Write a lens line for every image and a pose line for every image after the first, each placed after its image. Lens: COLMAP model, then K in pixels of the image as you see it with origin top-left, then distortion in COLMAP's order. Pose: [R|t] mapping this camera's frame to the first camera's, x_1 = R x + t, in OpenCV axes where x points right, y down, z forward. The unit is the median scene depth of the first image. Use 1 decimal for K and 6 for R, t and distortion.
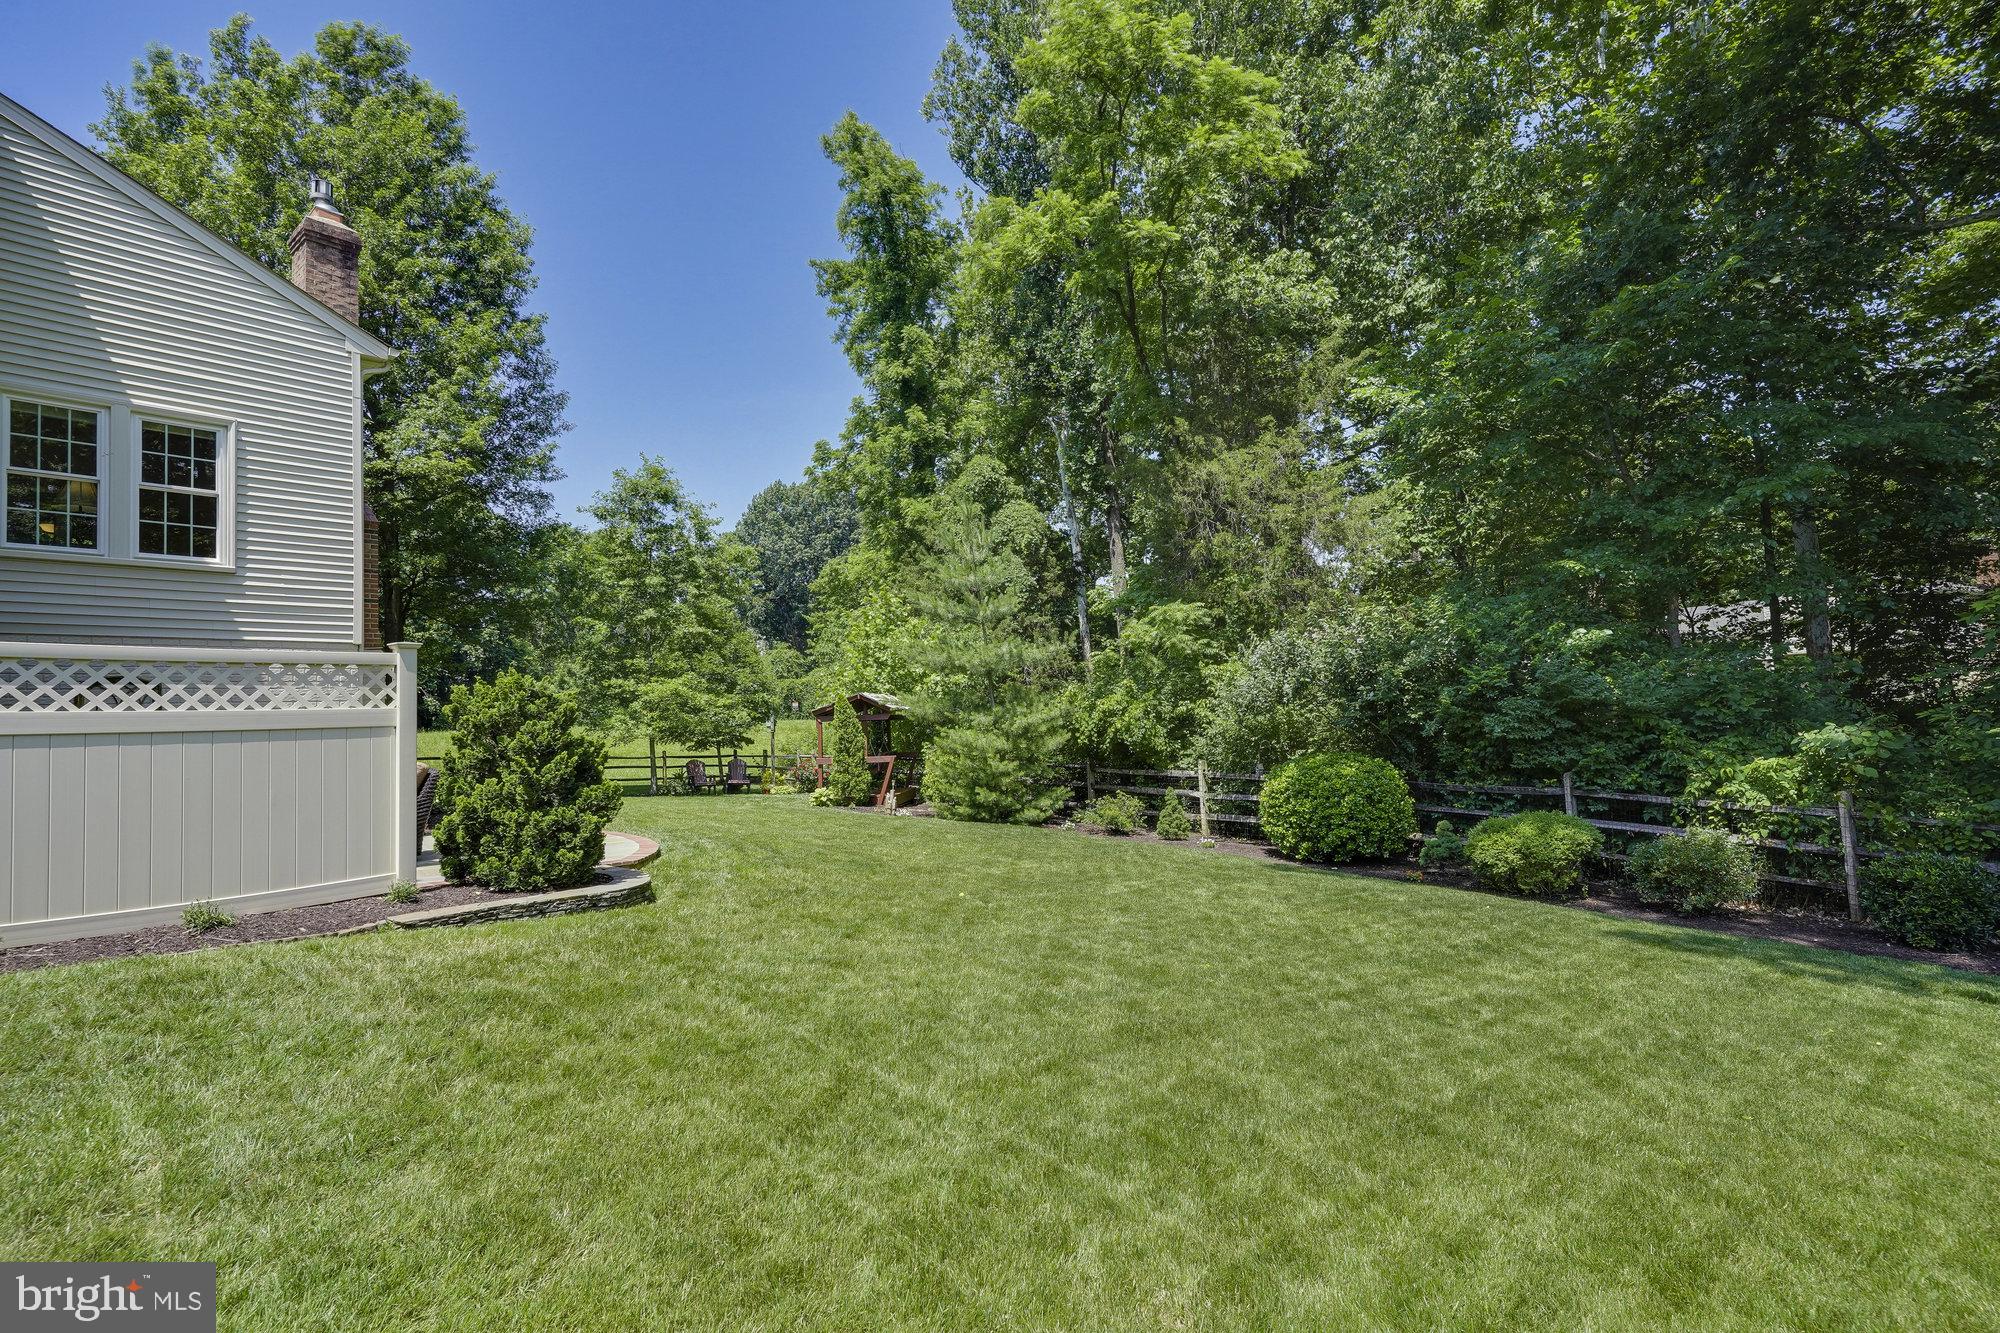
lens RADIAL K [[958.8, 0, 991.8], [0, 958.8, 667.2], [0, 0, 1]] dist [-0.000869, -0.000332]
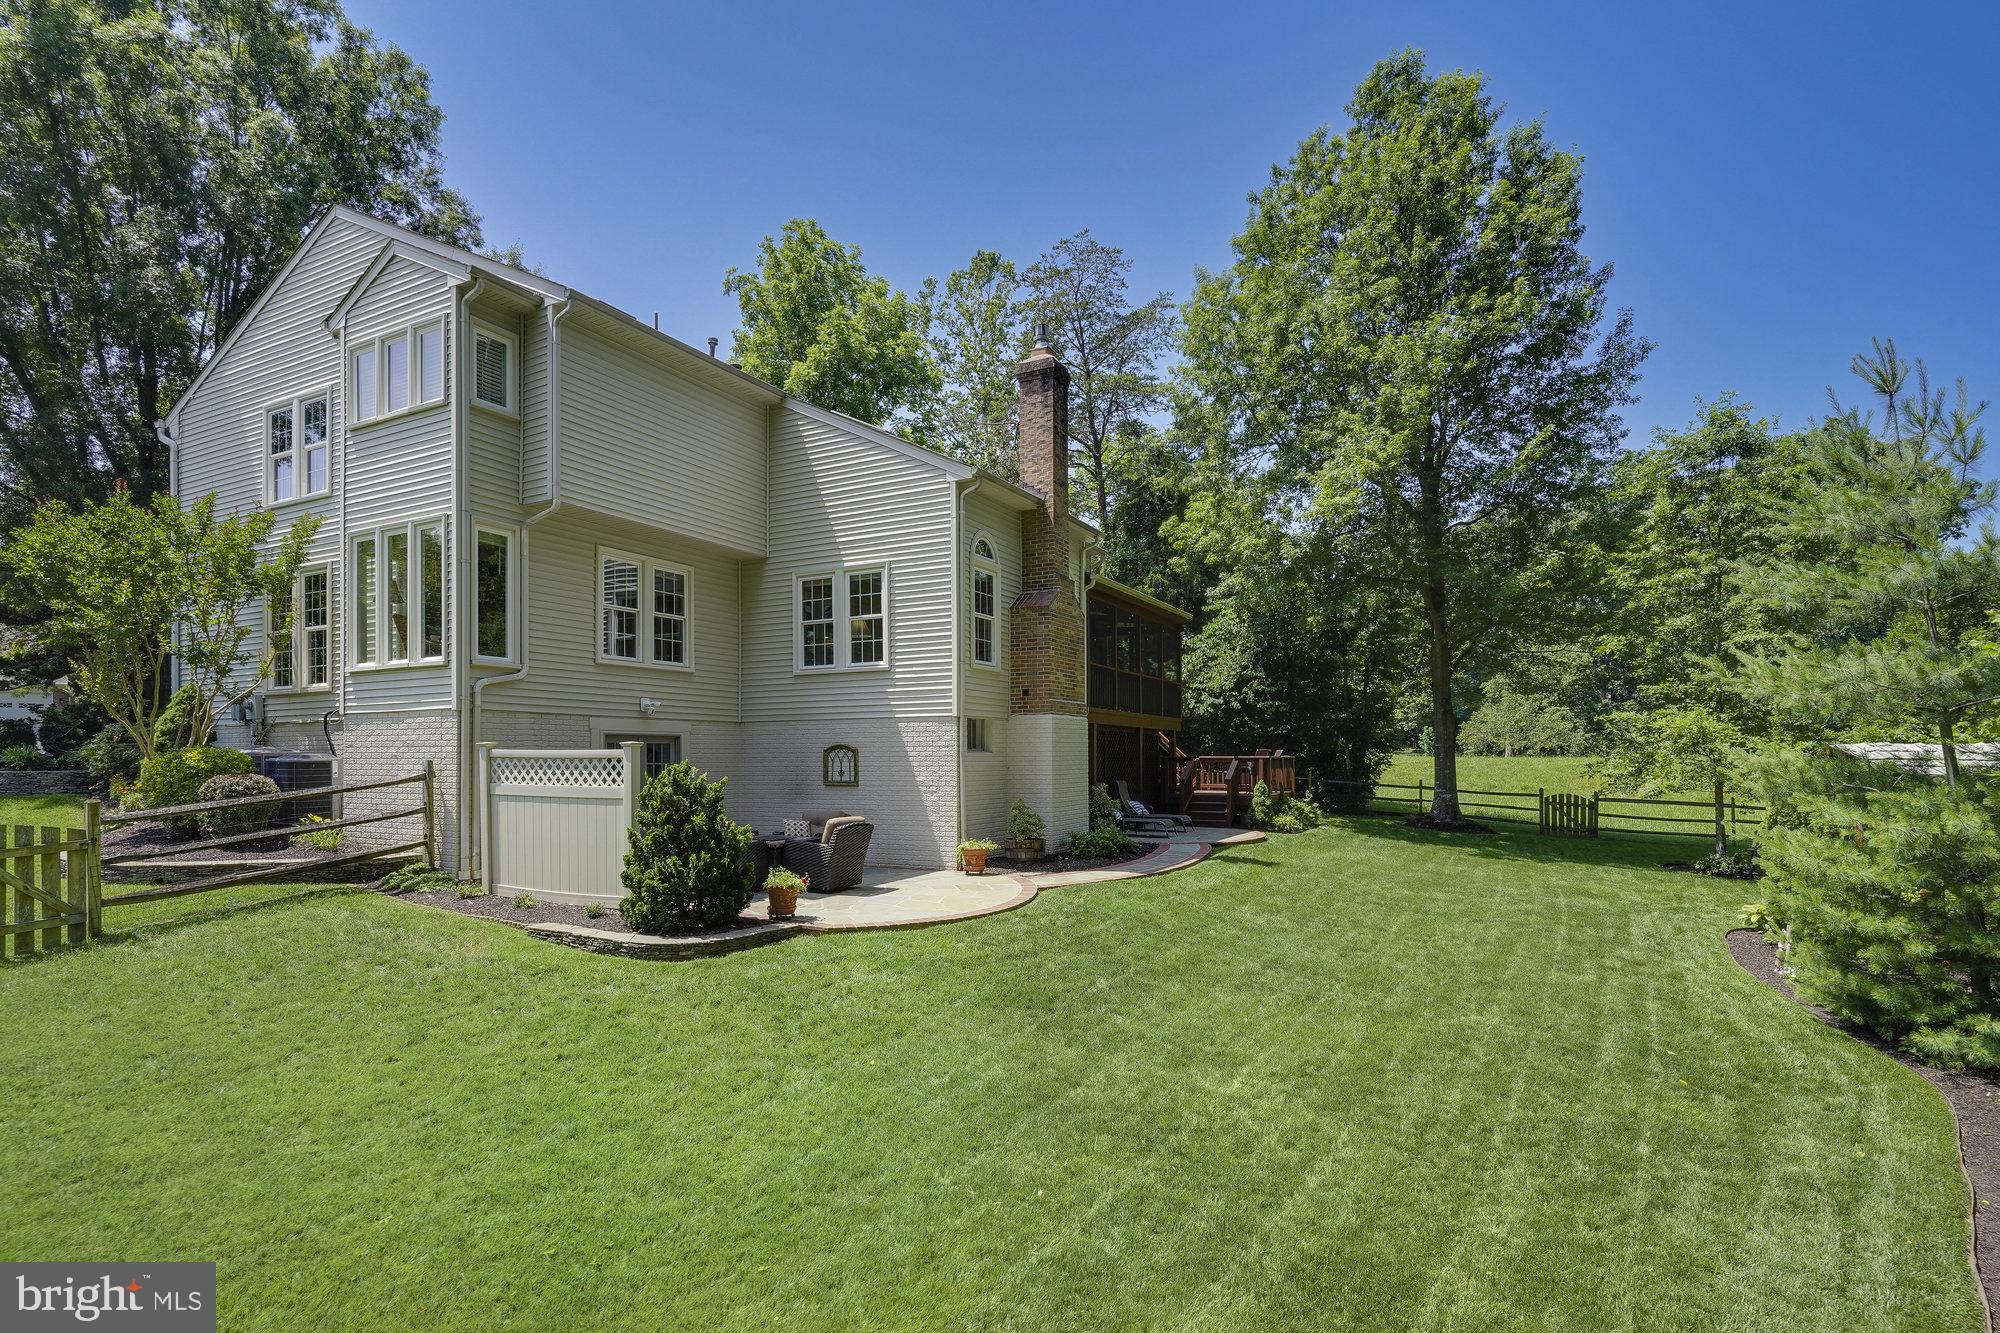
lens RADIAL K [[984.0, 0, 1006.8], [0, 984.0, 759.5], [0, 0, 1]] dist [-0.005900, -0.000158]
pose [[0.205860, 0.039723, -0.977775, 0.670439], [0.044922, 0.997739, 0.049992, -0.031666], [0.977550, -0.054215, 0.203610, 0.865642]]
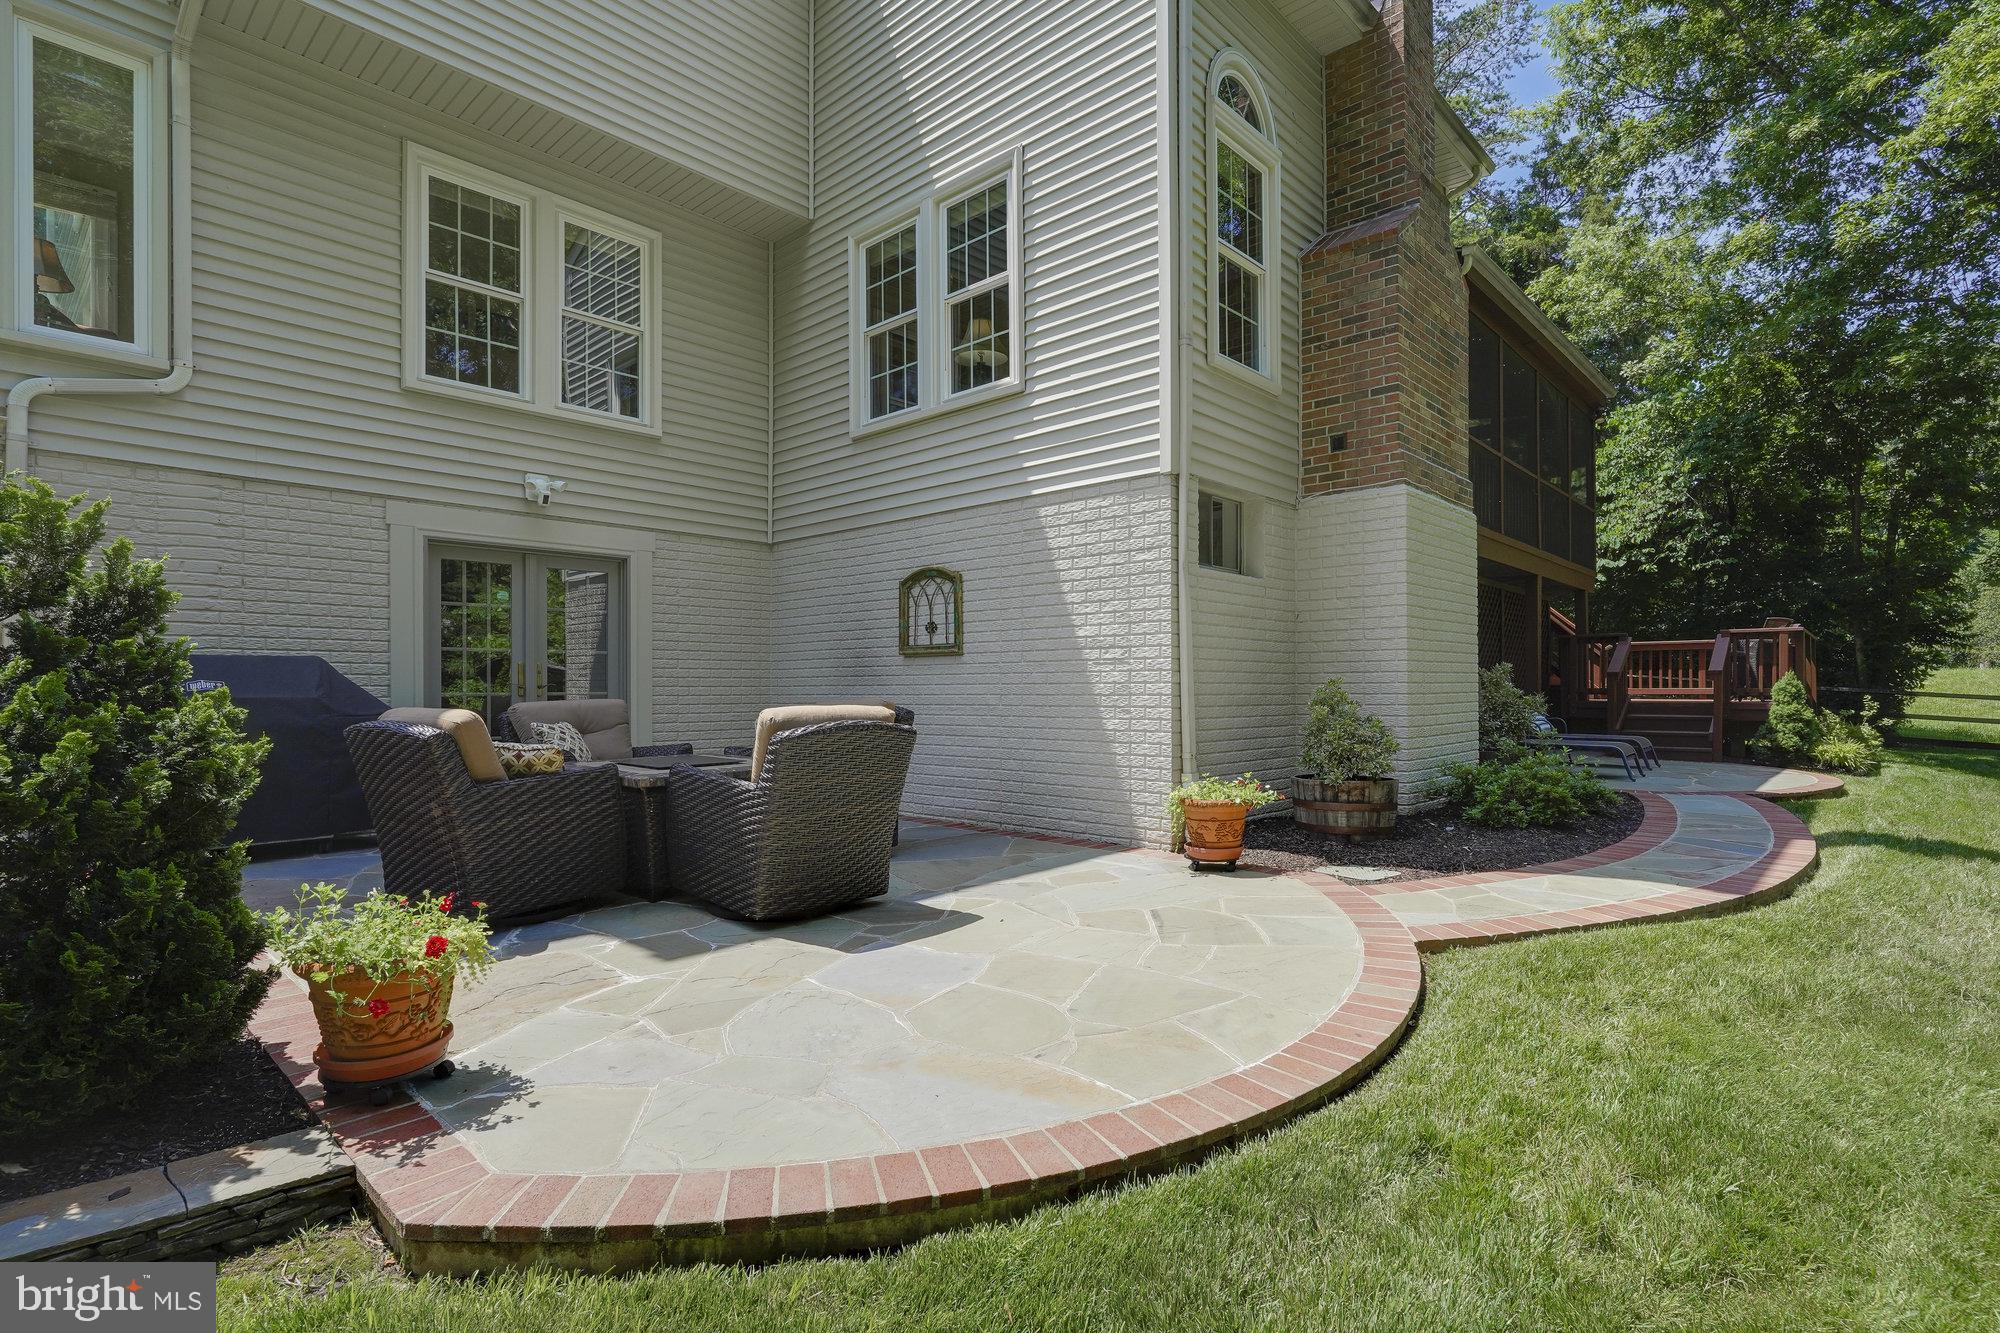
lens RADIAL K [[979.2, 0, 993.3], [0, 979.2, 681.3], [0, 0, 1]] dist [-0.001692, -0.000427]
pose [[-0.065621, 0.033773, -0.997273, -0.138824], [0.055175, 0.998021, 0.030168, 0.071812], [0.996318, -0.053045, -0.067355, 1.013522]]
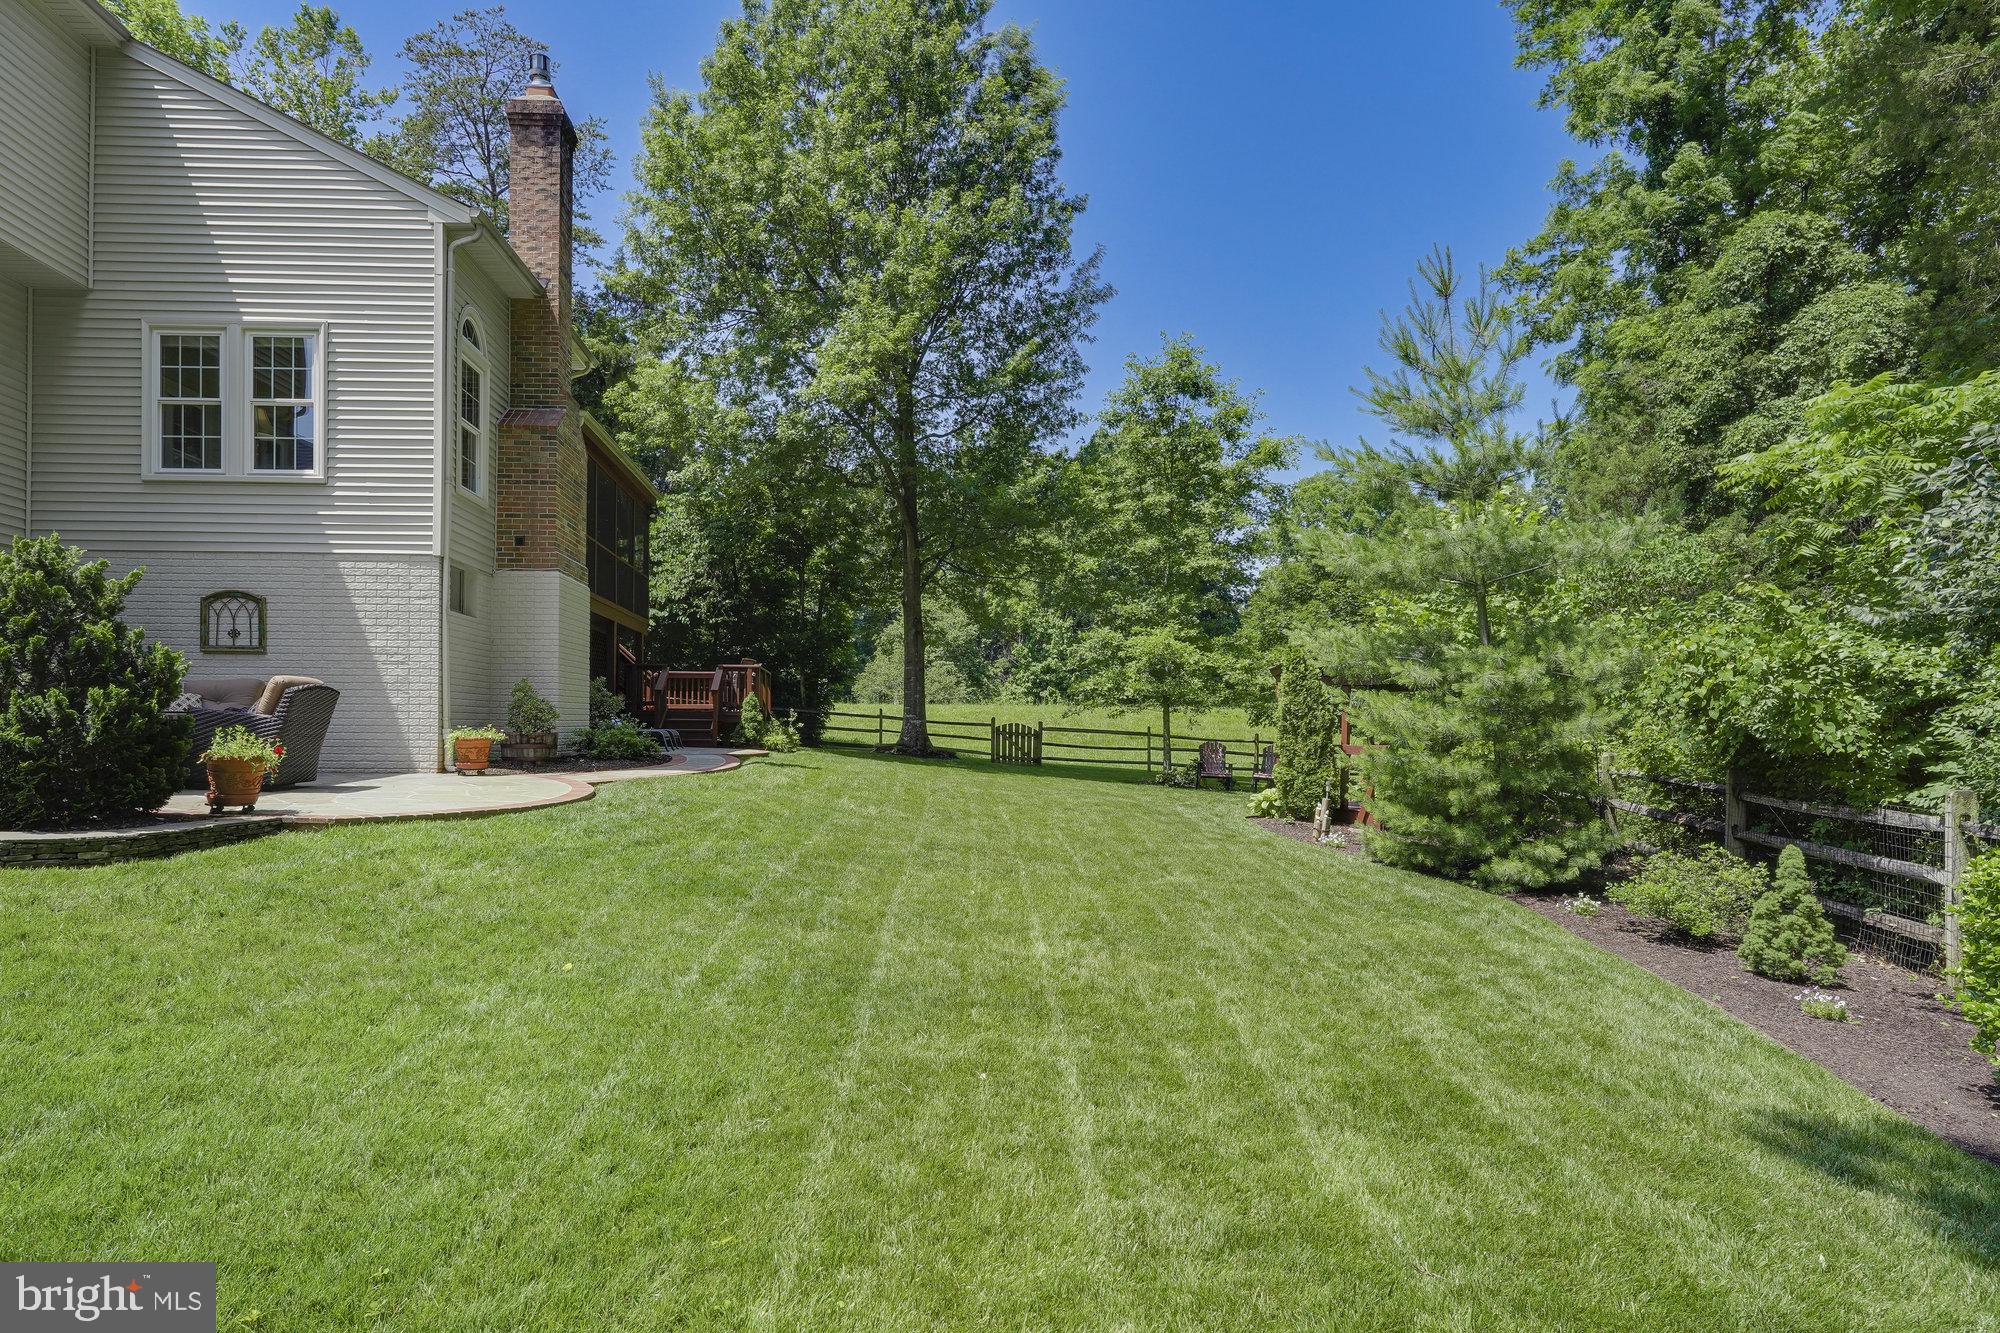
lens RADIAL K [[1105.0, 0, 918.9], [0, 1105.0, 733.3], [0, 0, 1]] dist [-0.003840, 0.000582]
pose [[0.665922, 0.052501, -0.744172, 0.447204], [0.001364, 0.997433, 0.071589, 0.073776], [0.746020, -0.048688, 0.664141, 0.695131]]
